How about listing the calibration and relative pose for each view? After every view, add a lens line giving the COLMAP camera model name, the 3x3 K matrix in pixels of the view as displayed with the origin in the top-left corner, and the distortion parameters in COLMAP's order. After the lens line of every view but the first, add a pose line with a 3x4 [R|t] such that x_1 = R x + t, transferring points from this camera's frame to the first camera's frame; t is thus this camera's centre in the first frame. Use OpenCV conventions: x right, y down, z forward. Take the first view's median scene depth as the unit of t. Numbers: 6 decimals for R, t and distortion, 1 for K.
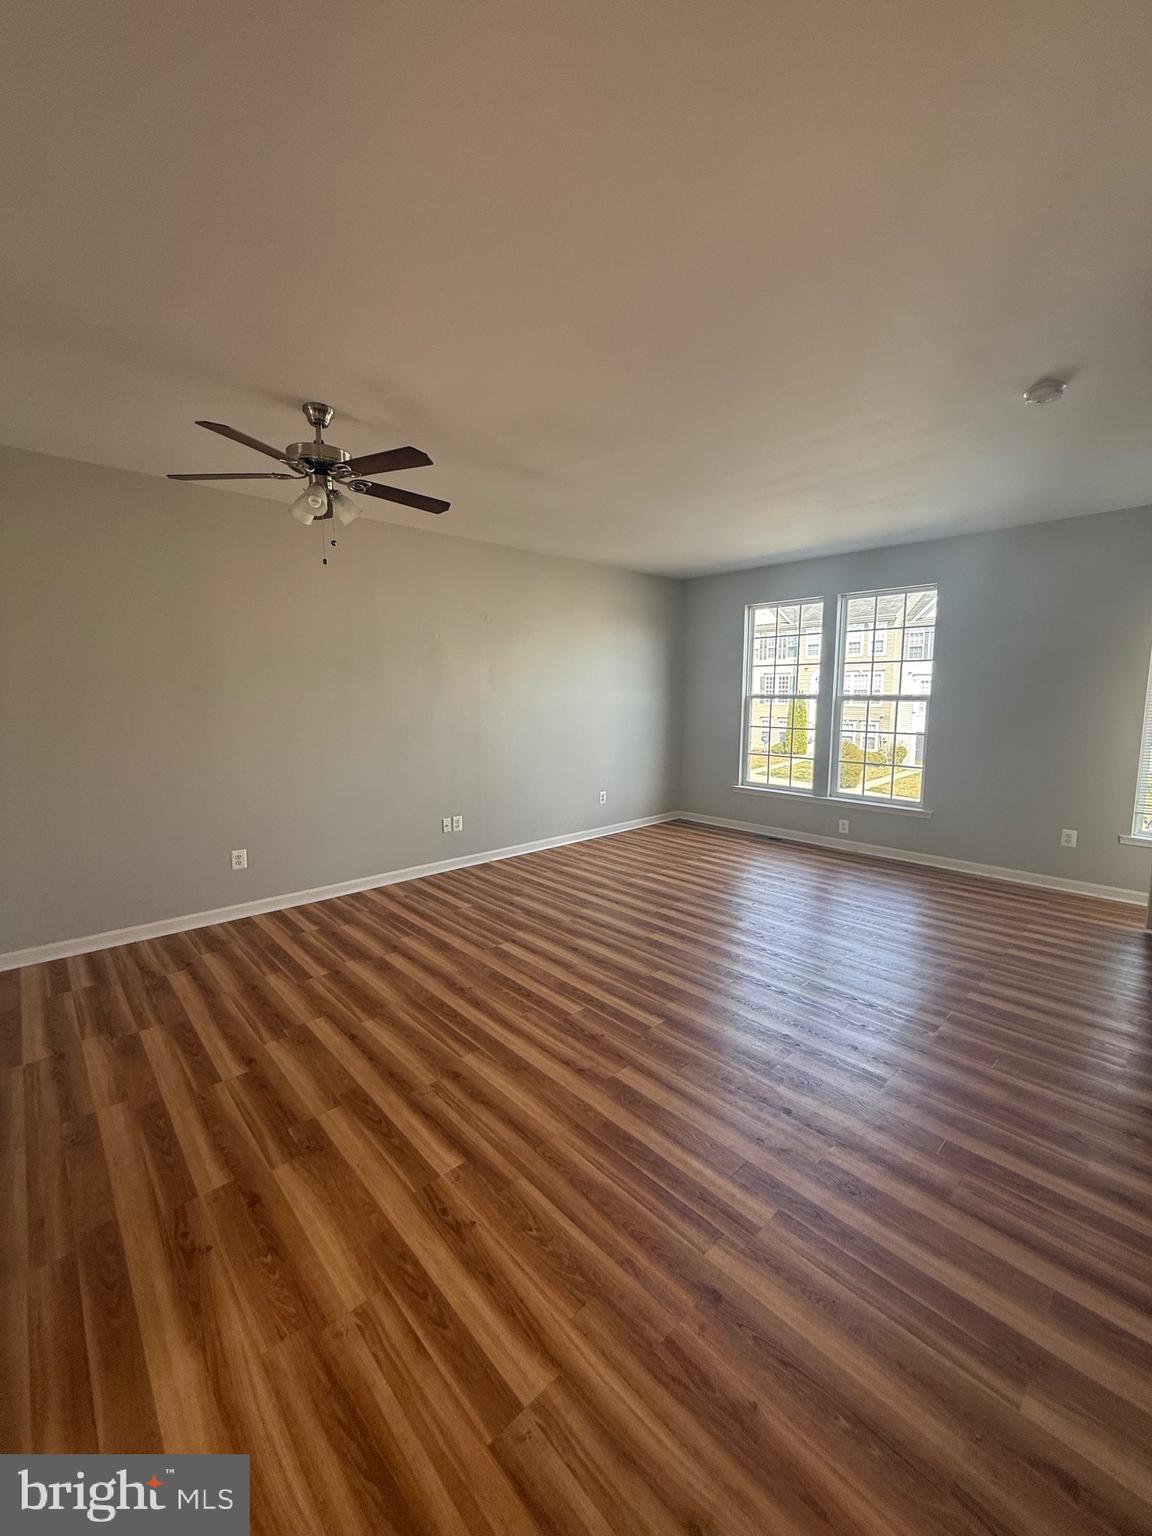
lens RADIAL K [[610.3, 0, 573.7], [0, 610.3, 754.4], [0, 0, 1]] dist [-0.000881, 0.000788]
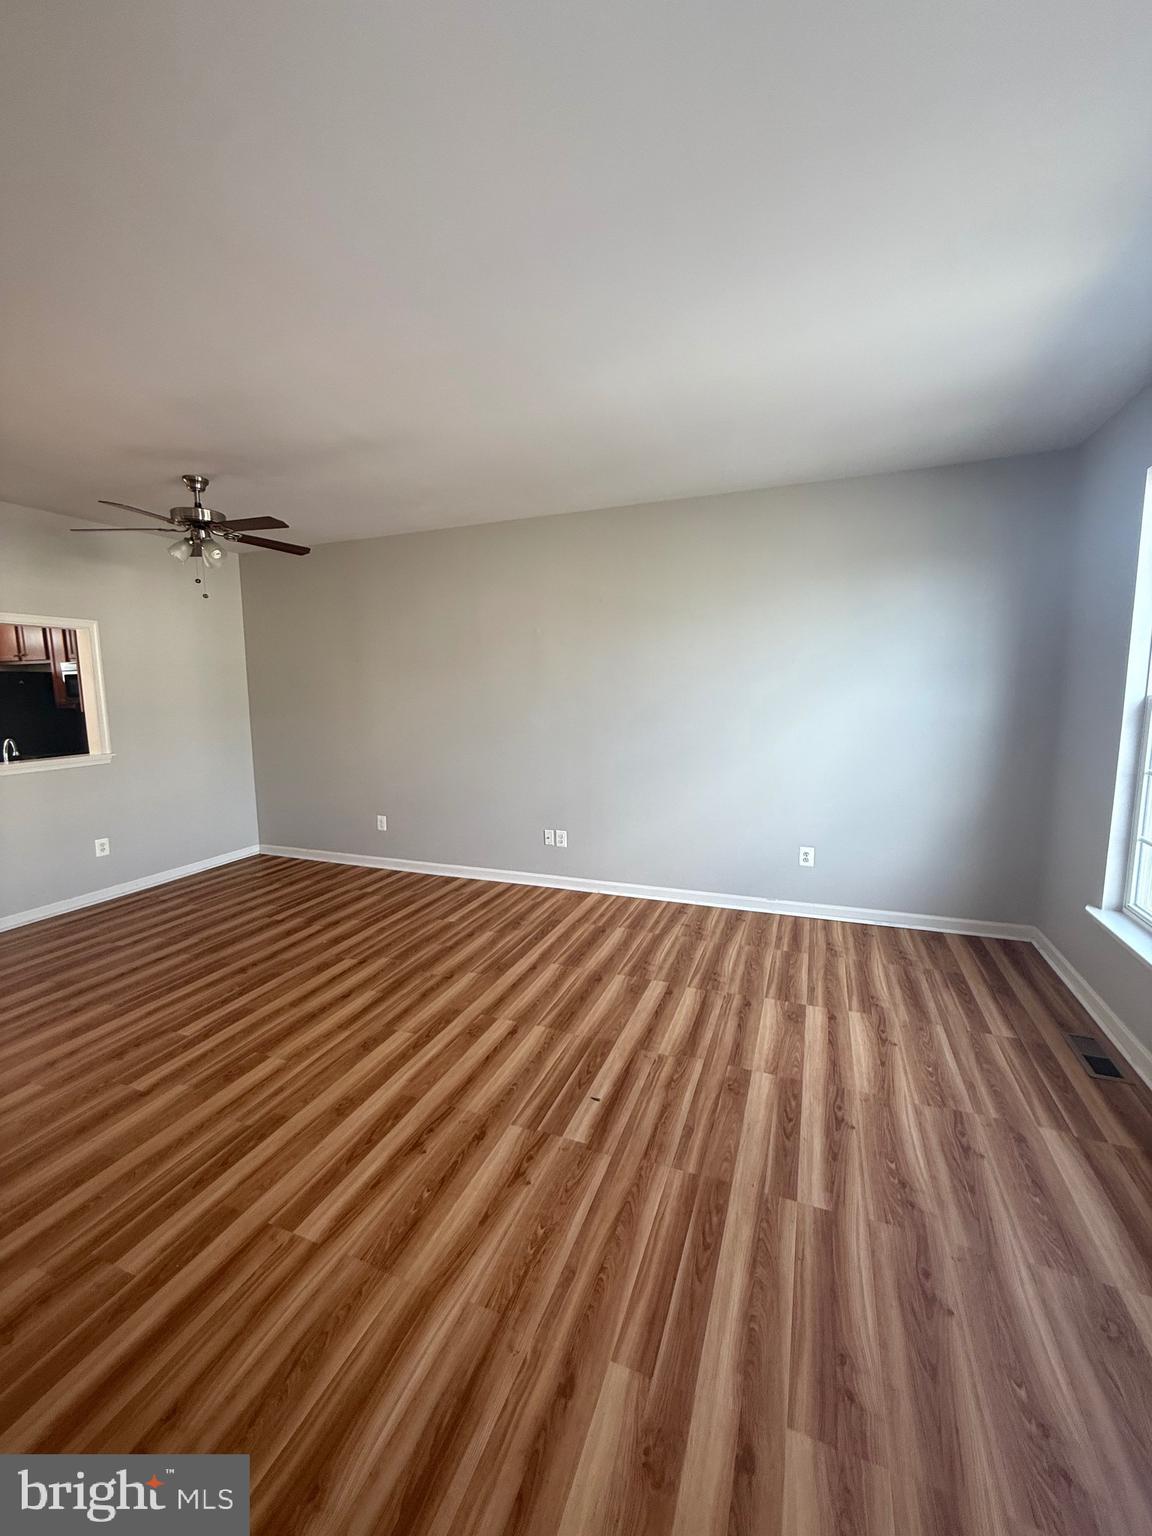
lens RADIAL K [[610.3, 0, 577.6], [0, 610.3, 761.7], [0, 0, 1]] dist [-0.000881, 0.000788]
pose [[0.442598, 0.103825, -0.890689, 0.813038], [-0.078538, 0.993946, 0.076834, -0.093312], [0.893274, 0.035946, 0.448073, 0.830458]]
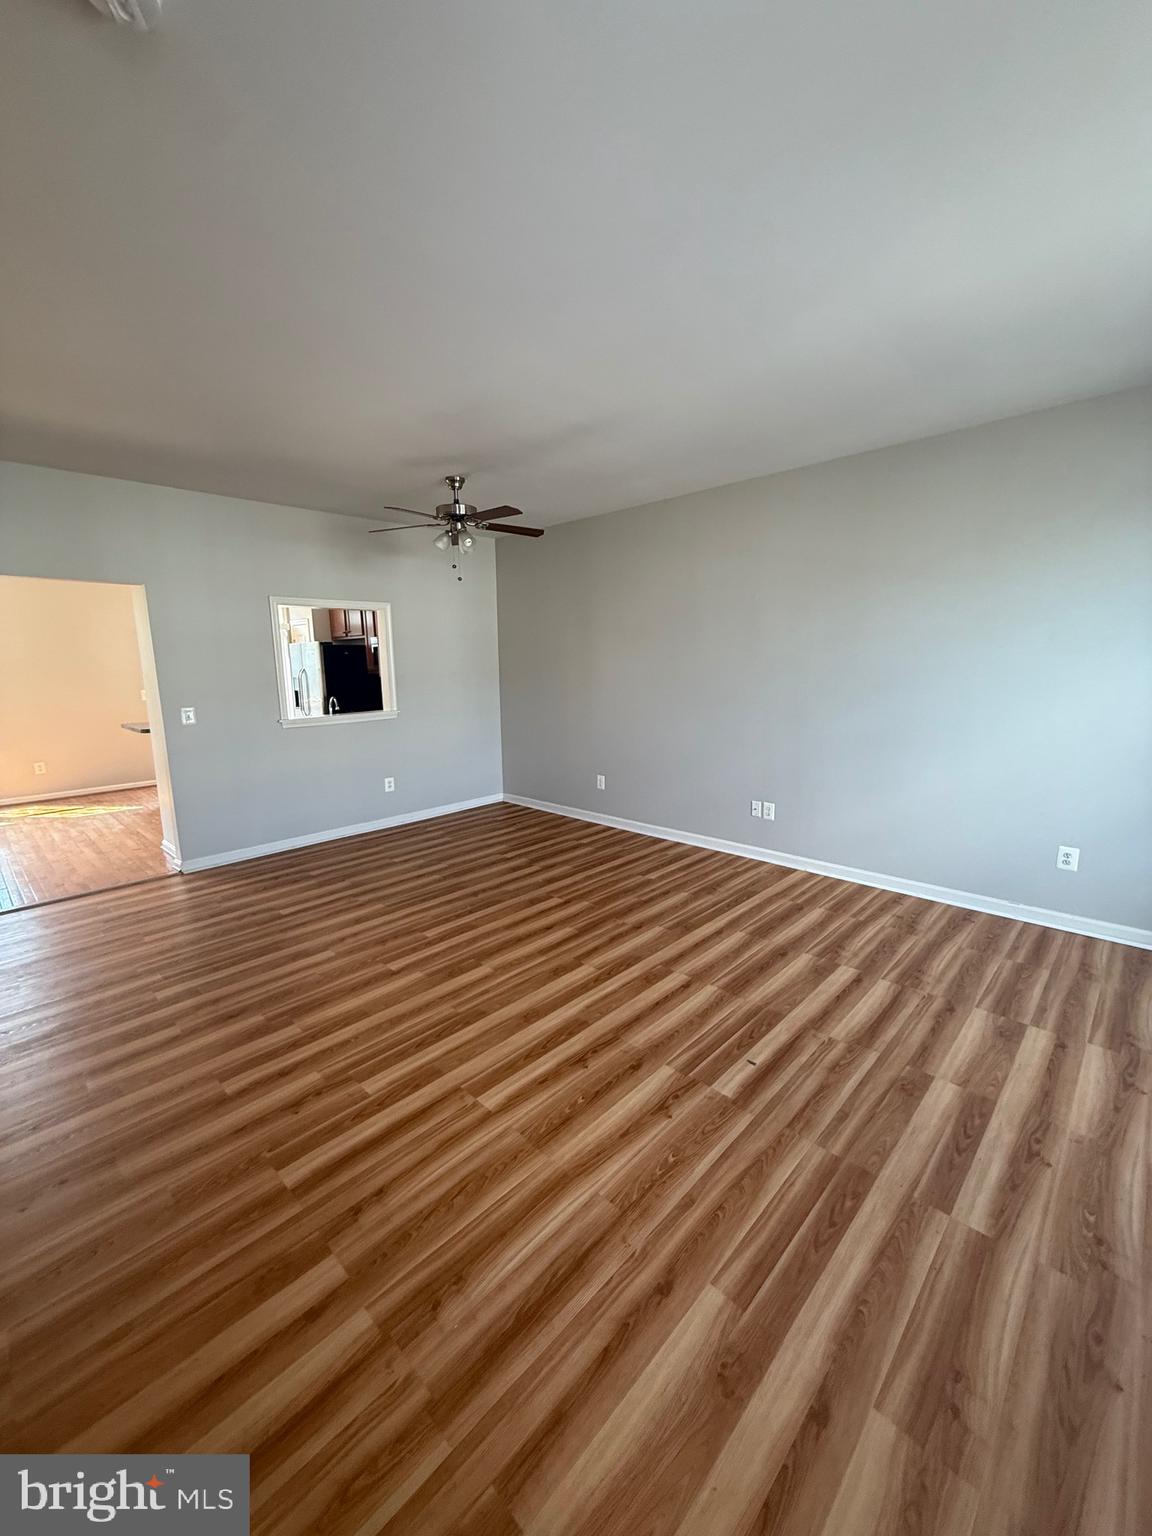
lens RADIAL K [[610.3, 0, 579.9], [0, 610.3, 761.3], [0, 0, 1]] dist [-0.000881, 0.000788]
pose [[0.065863, 0.165055, -0.984083, 0.860622], [-0.084652, 0.983593, 0.159307, -0.098560], [0.994231, 0.072812, 0.078755, 0.884726]]
